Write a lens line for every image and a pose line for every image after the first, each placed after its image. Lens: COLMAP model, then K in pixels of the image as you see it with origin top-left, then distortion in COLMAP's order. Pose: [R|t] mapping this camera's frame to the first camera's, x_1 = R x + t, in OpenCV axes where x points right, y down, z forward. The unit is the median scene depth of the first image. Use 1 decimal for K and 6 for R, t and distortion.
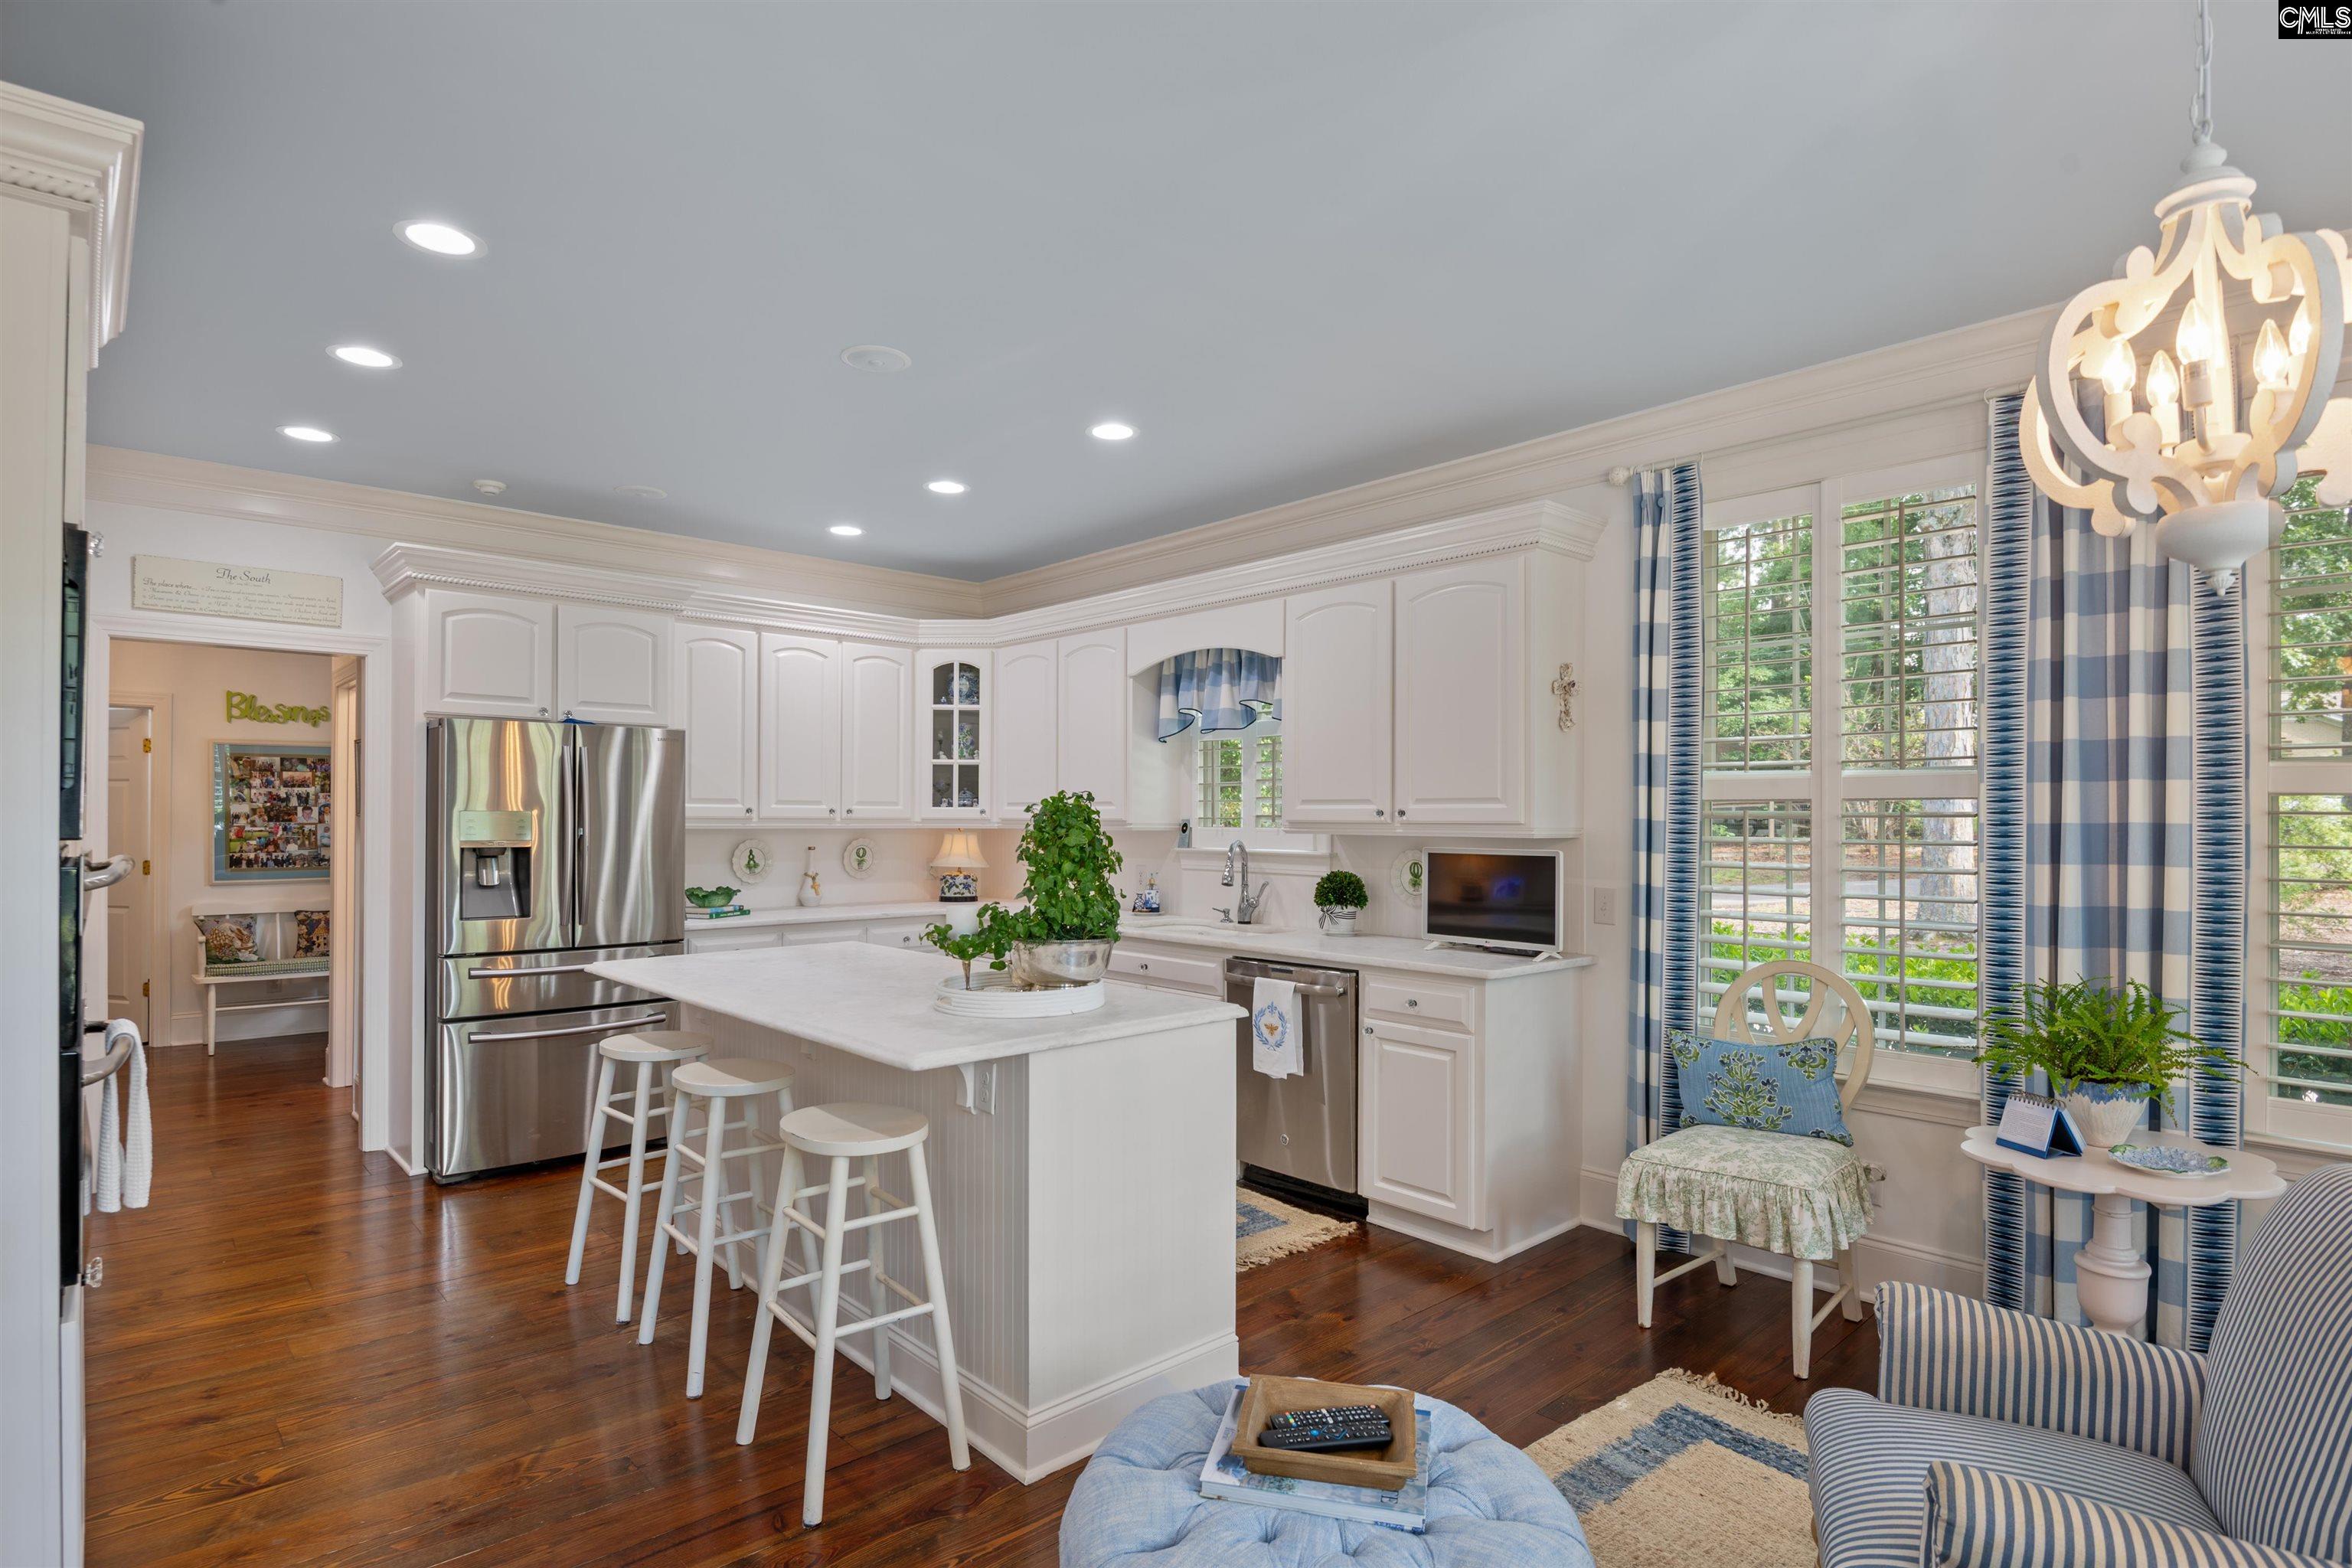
lens RADIAL K [[1218.0, 0, 1174.3], [0, 1218.0, 805.2], [0, 0, 1]] dist [0.026761, -0.006375]
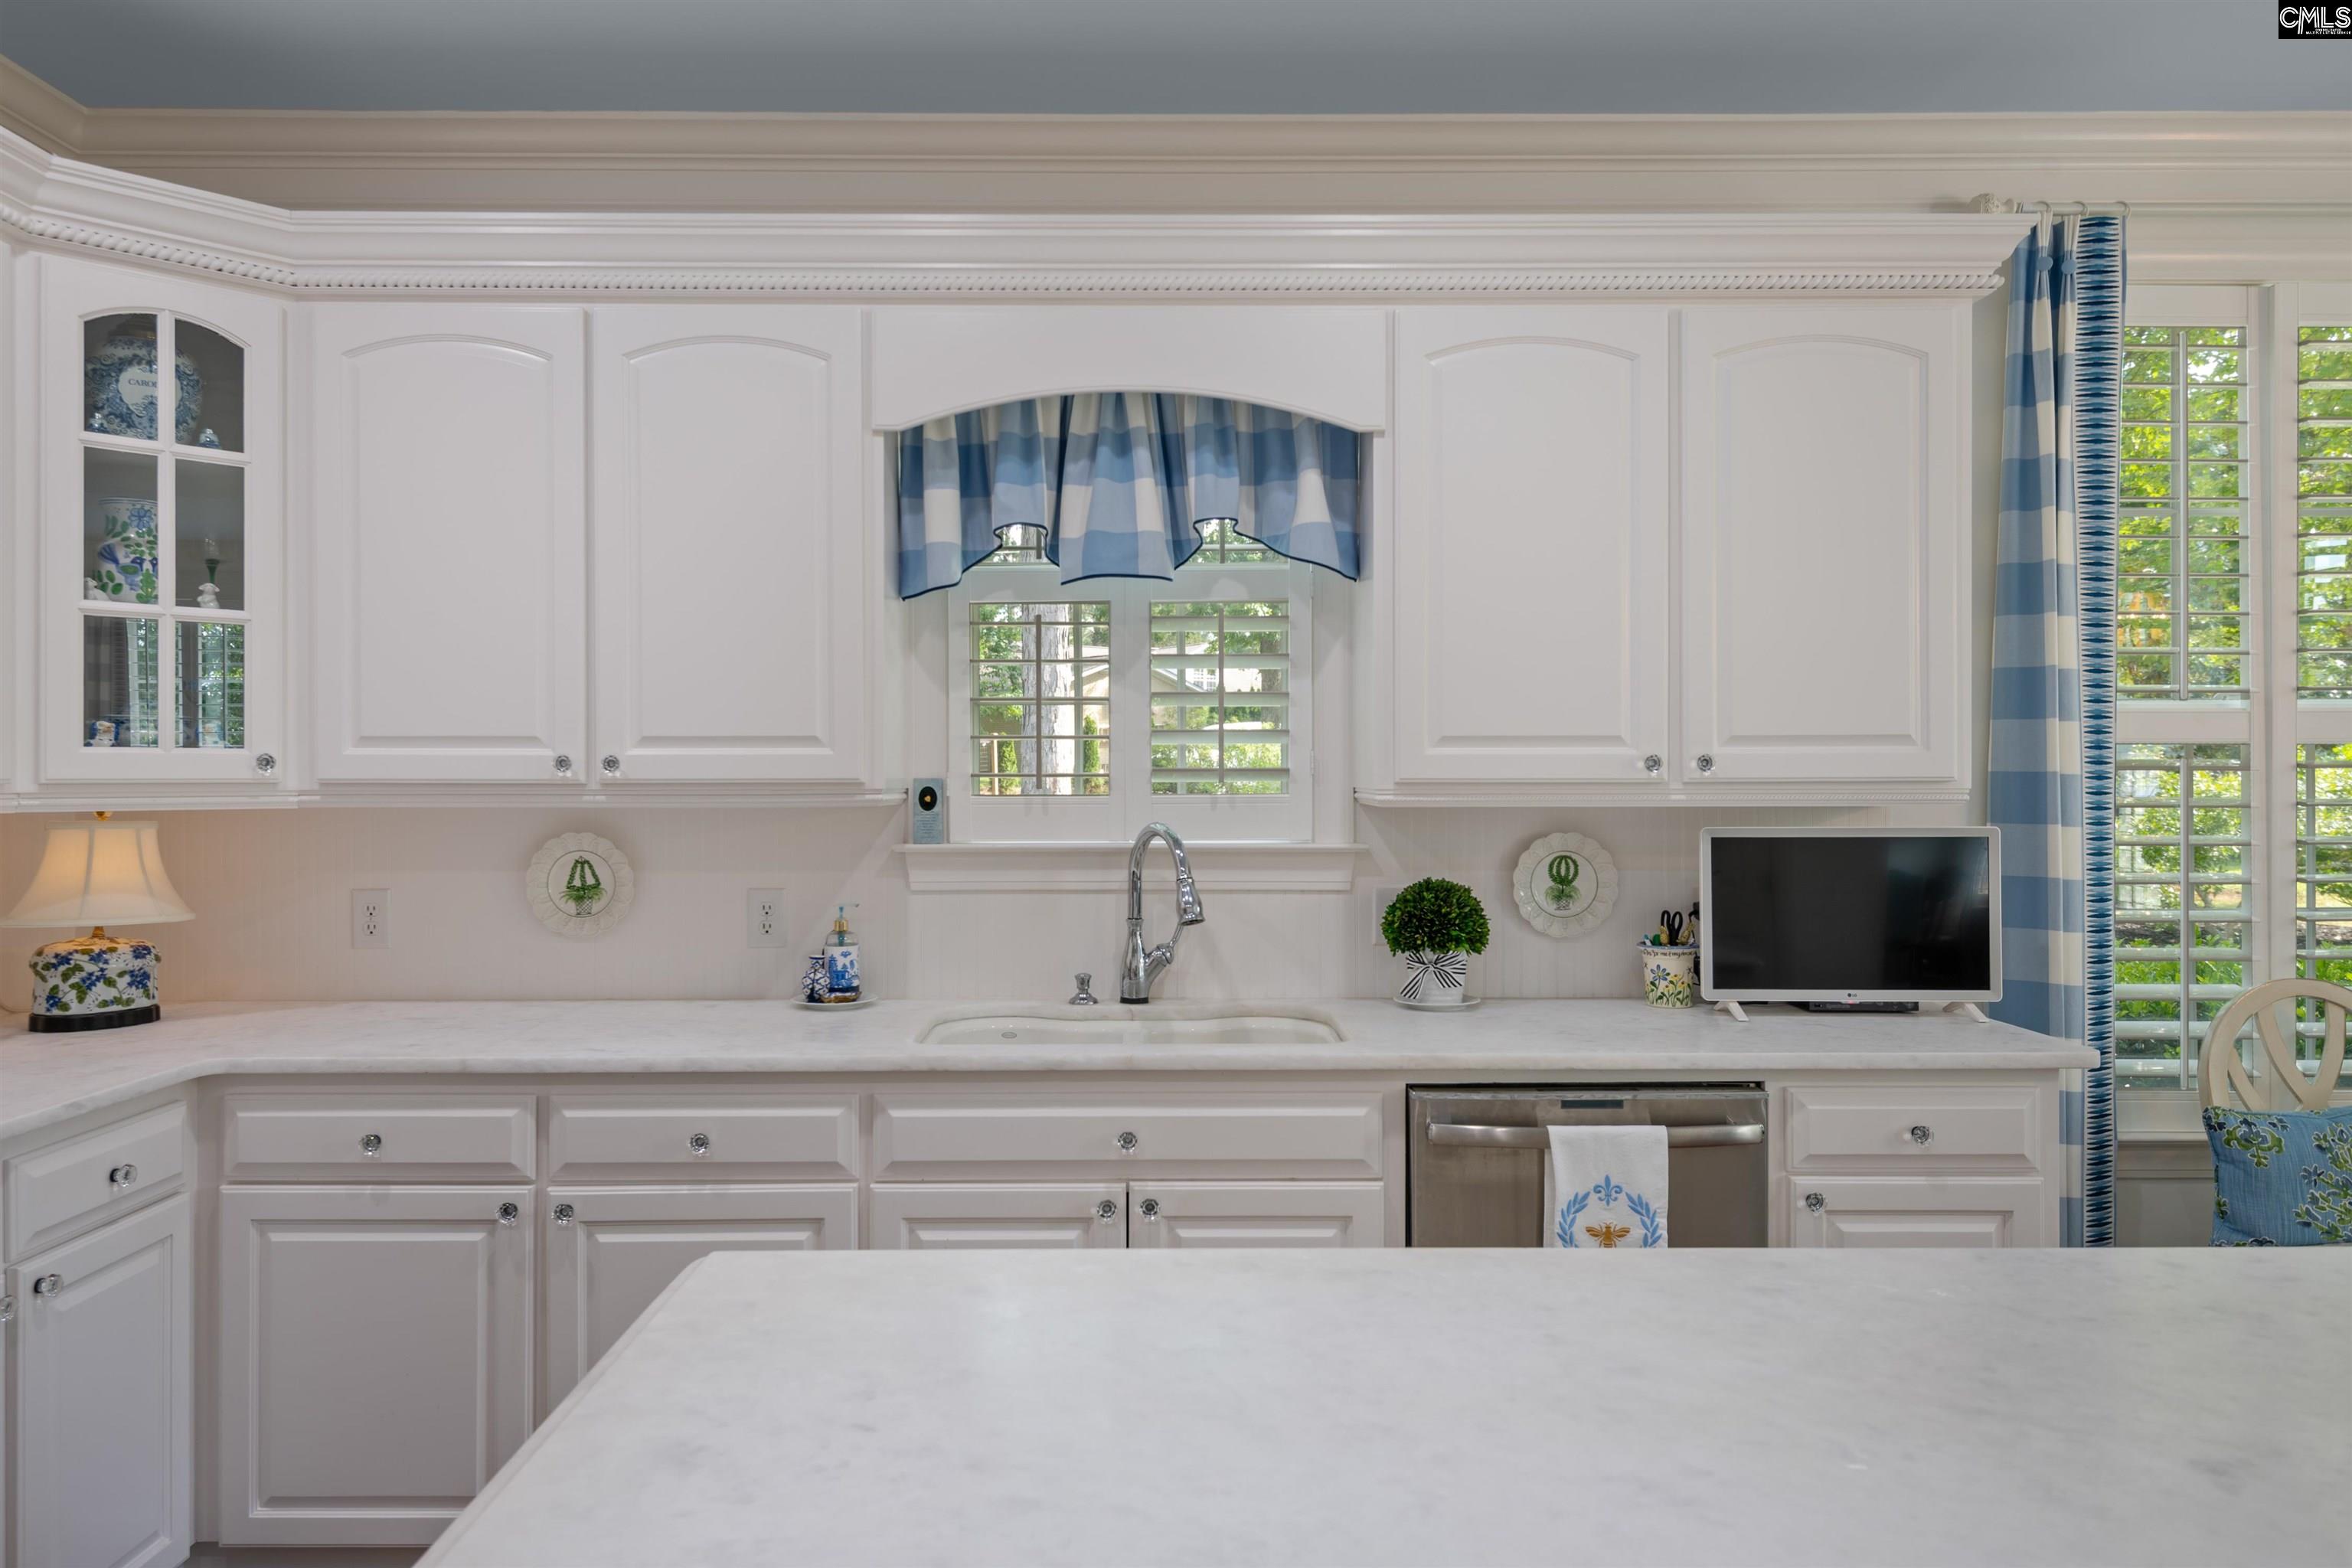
lens RADIAL K [[1599.1, 0, 1174.0], [0, 1599.1, 772.0], [0, 0, 1]] dist [0.010096, -0.000385]
pose [[0.660162, -0.005737, 0.751101, -0.367317], [-0.003967, 0.999930, 0.011124, 0.002651], [-0.751113, -0.010323, 0.660093, 0.558585]]
